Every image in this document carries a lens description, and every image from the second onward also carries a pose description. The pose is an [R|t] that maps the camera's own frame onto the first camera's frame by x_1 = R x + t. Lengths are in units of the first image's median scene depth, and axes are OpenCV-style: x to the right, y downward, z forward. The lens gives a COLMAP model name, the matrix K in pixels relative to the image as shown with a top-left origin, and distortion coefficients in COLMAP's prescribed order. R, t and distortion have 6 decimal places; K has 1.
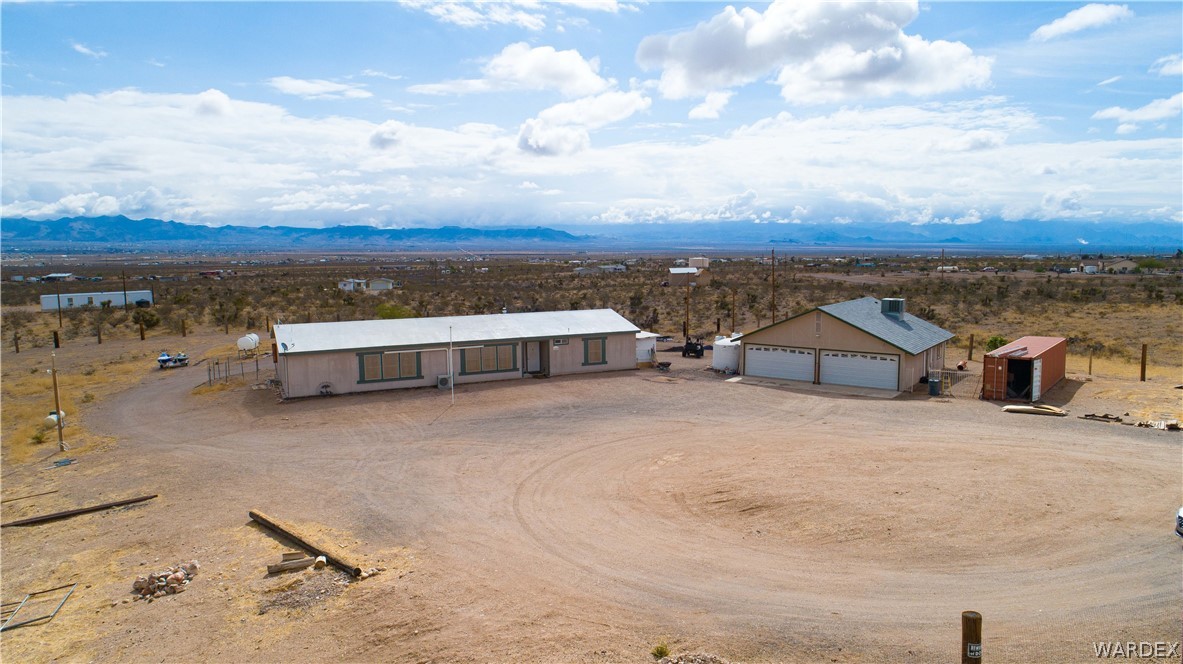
lens RADIAL K [[808.5, 0, 589.0], [0, 808.5, 332.7], [0, 0, 1]] dist [-0.005073, 0.003089]
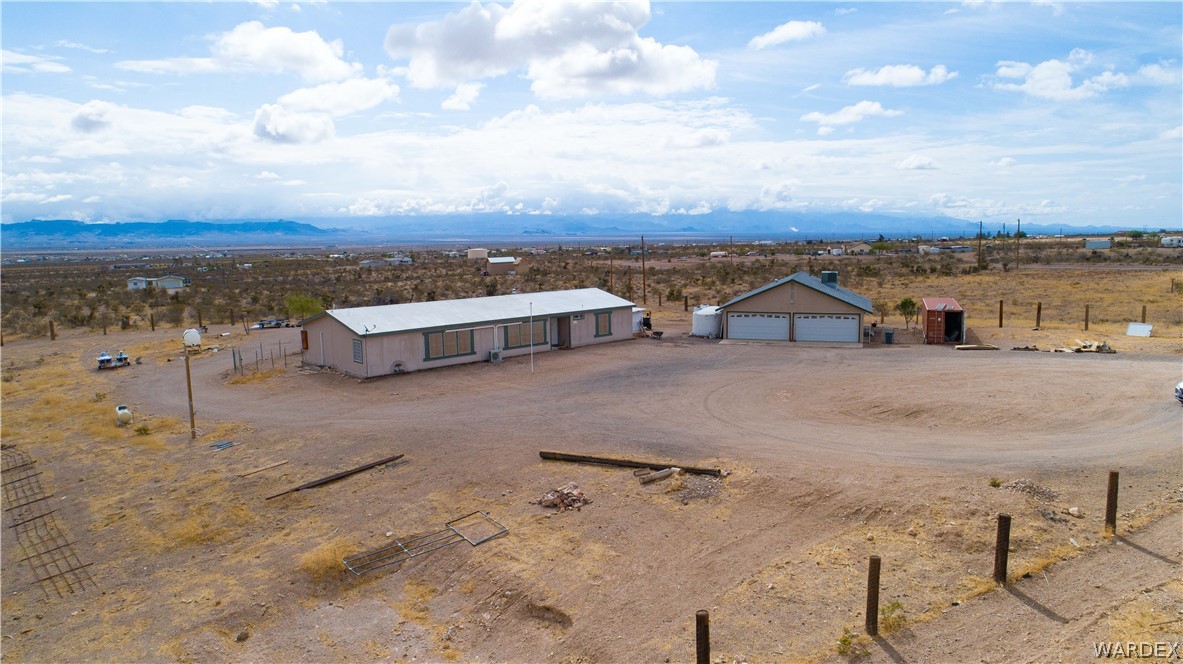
lens RADIAL K [[808.5, 0, 589.0], [0, 808.5, 332.7], [0, 0, 1]] dist [-0.005073, 0.003089]
pose [[0.955175, -0.047527, 0.292203, -0.369816], [0.044551, 0.998865, 0.016834, 0.015988], [-0.292672, -0.003062, 0.956208, -0.083153]]
